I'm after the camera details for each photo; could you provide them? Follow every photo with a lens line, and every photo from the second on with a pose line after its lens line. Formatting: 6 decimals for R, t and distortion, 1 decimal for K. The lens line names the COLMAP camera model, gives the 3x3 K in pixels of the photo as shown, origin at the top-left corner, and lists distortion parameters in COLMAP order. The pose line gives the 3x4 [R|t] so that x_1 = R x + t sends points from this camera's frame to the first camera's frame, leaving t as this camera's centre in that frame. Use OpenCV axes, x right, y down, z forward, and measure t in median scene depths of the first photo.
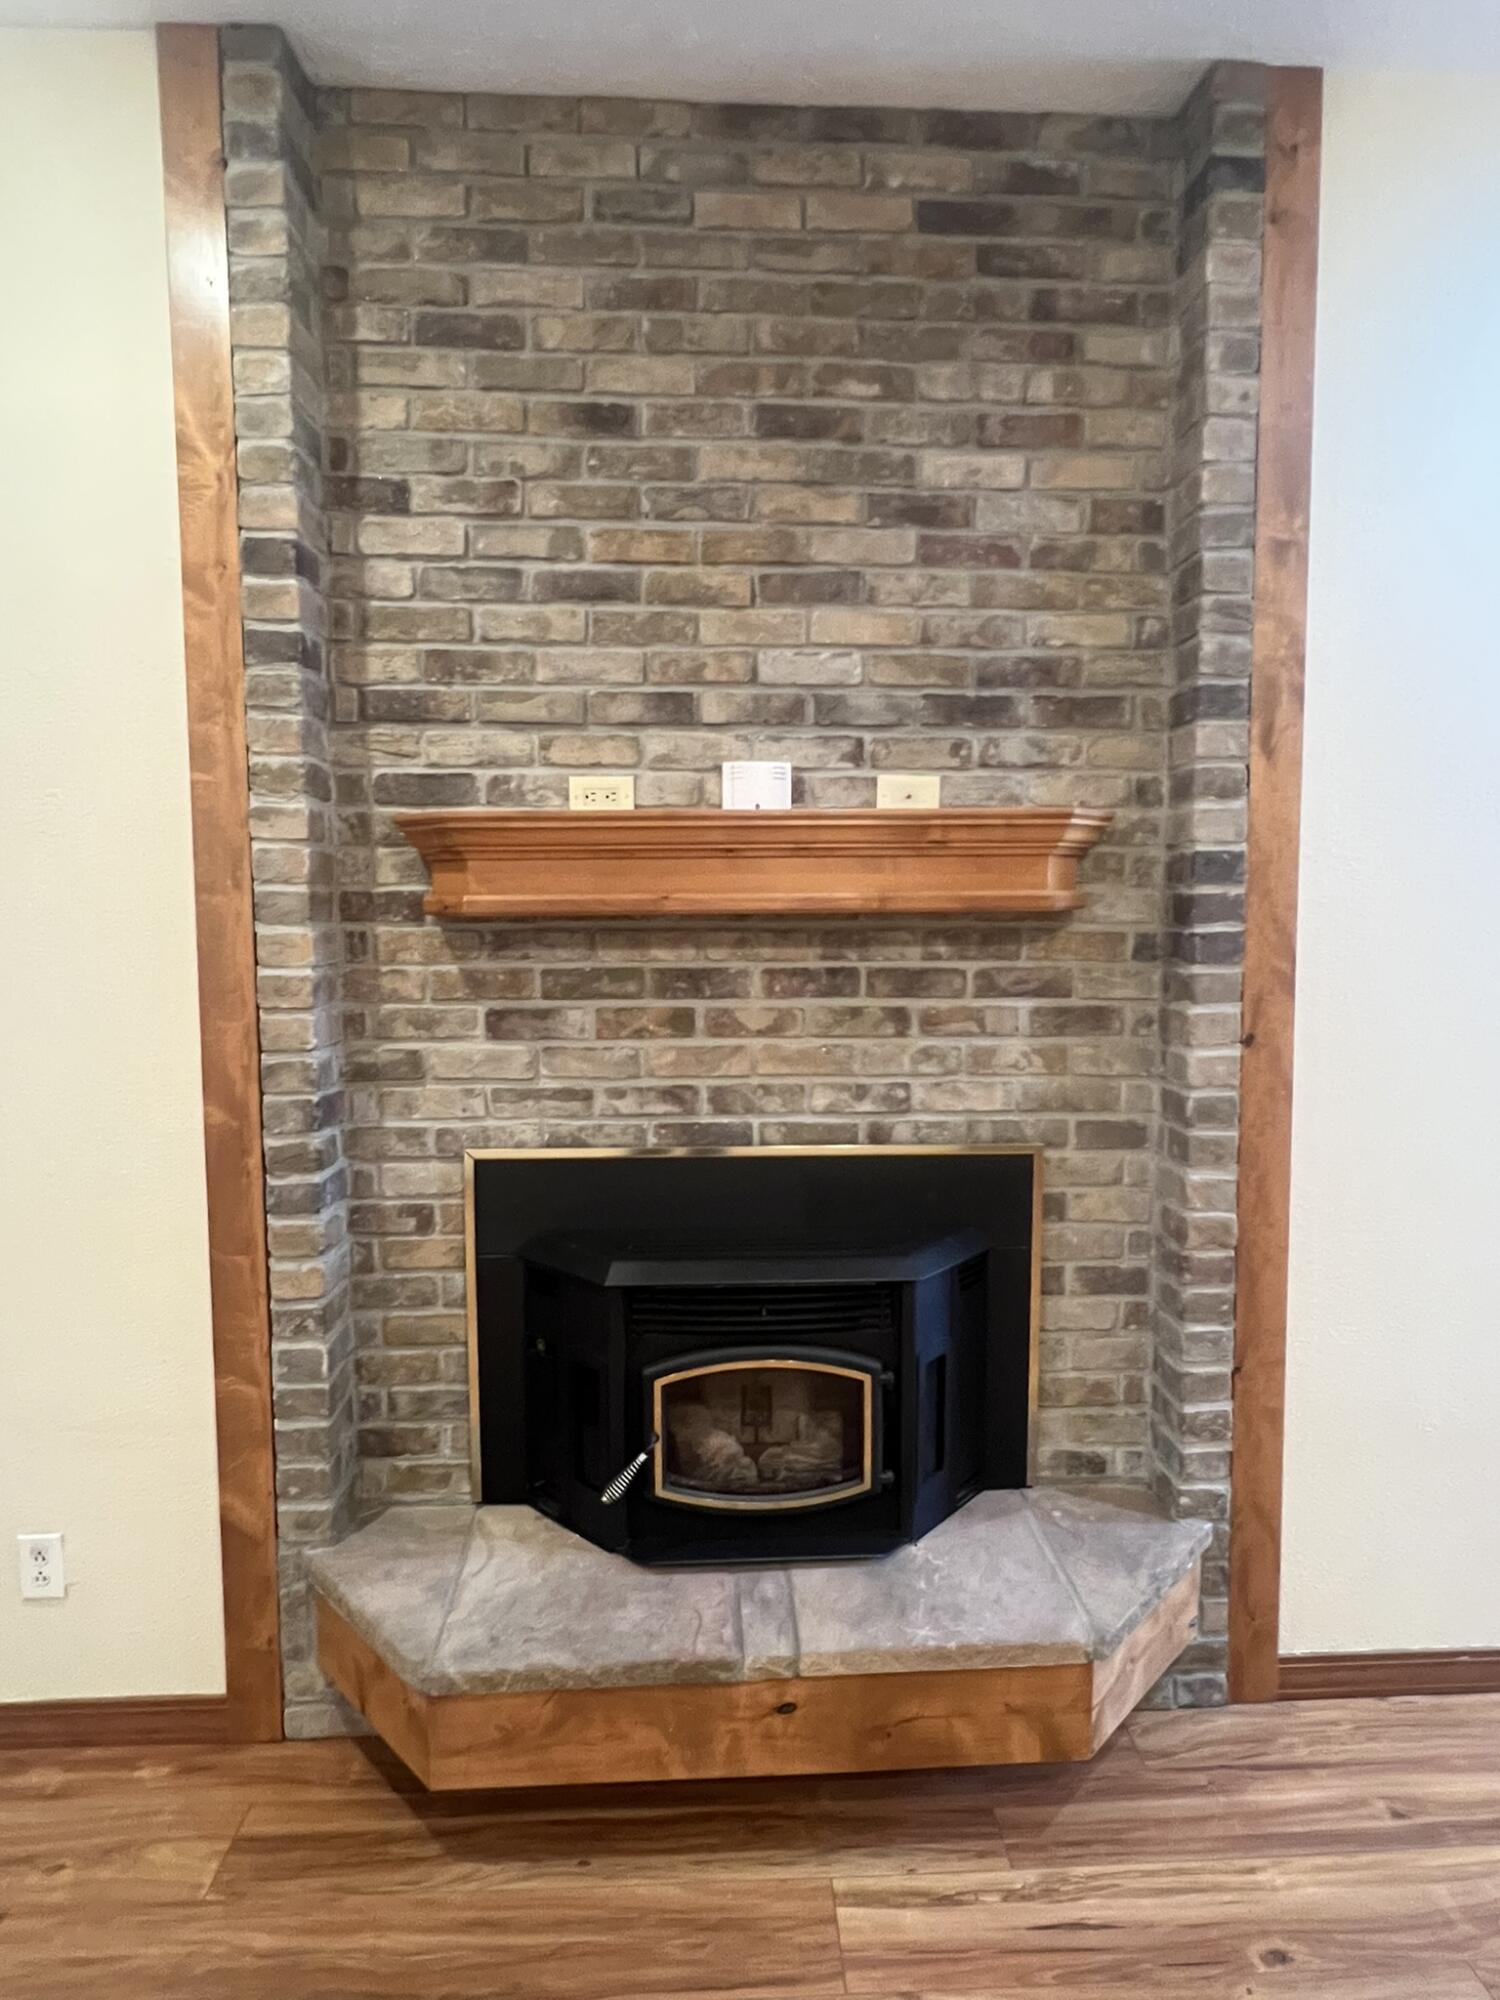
lens RADIAL K [[1099.7, 0, 756.9], [0, 1099.7, 982.0], [0, 0, 1]] dist [-0.005142, 0.002243]
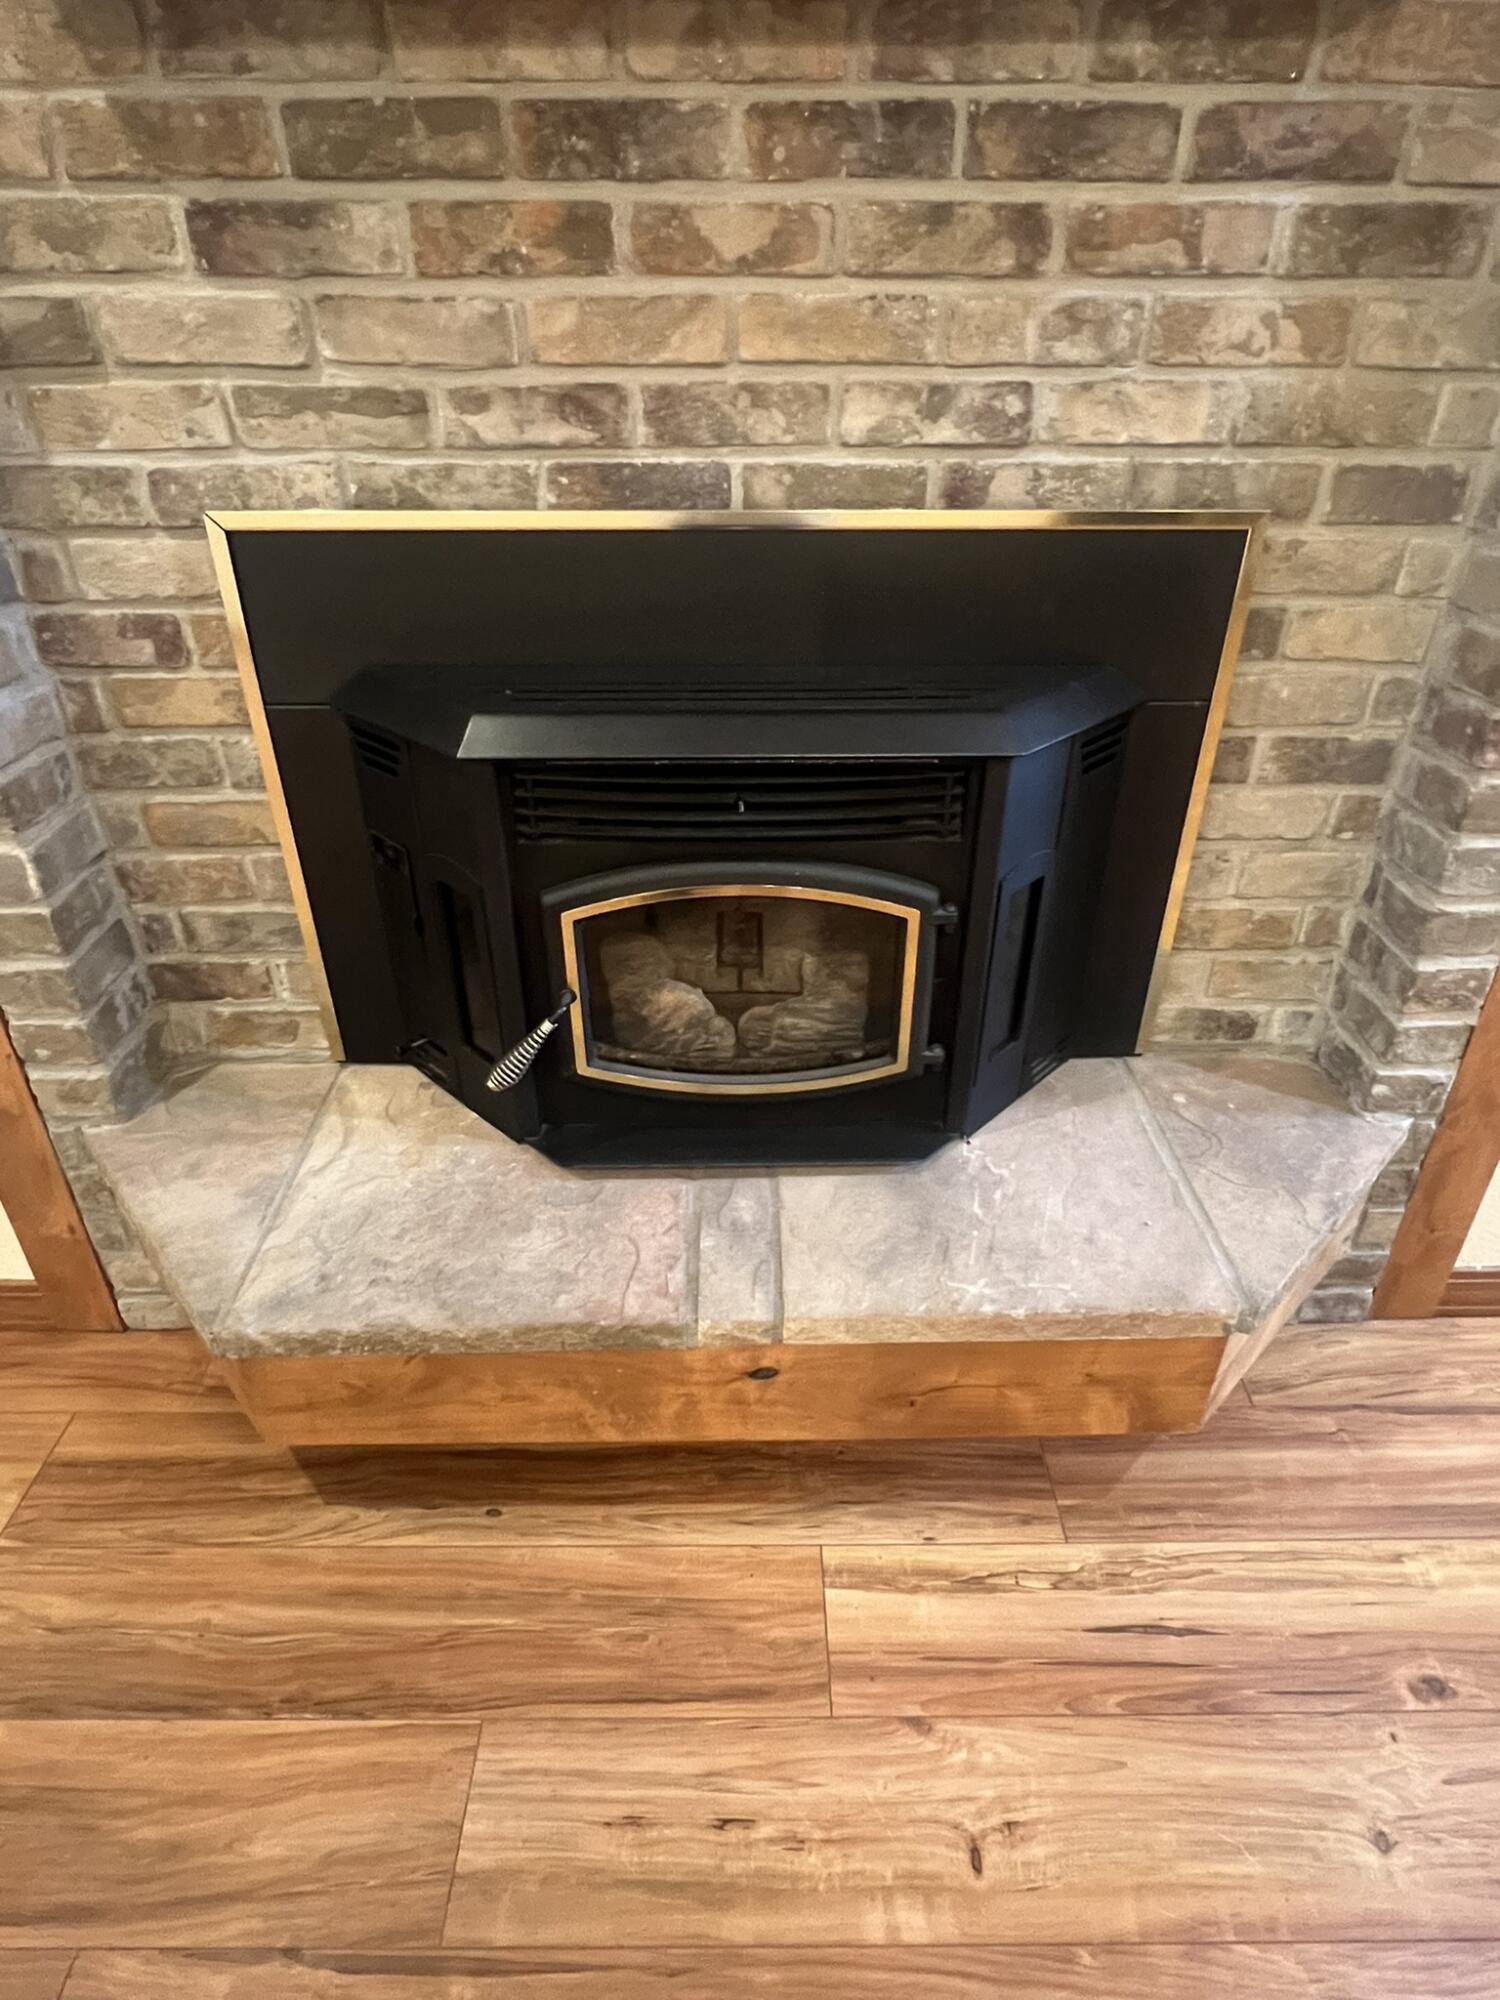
lens RADIAL K [[1099.7, 0, 745.8], [0, 1099.7, 985.3], [0, 0, 1]] dist [-0.005142, 0.002243]
pose [[0.998837, 0.022107, -0.042850, 0.033470], [-0.000299, 0.891516, 0.452989, 0.115704], [0.048216, -0.452449, 0.890486, 0.419236]]
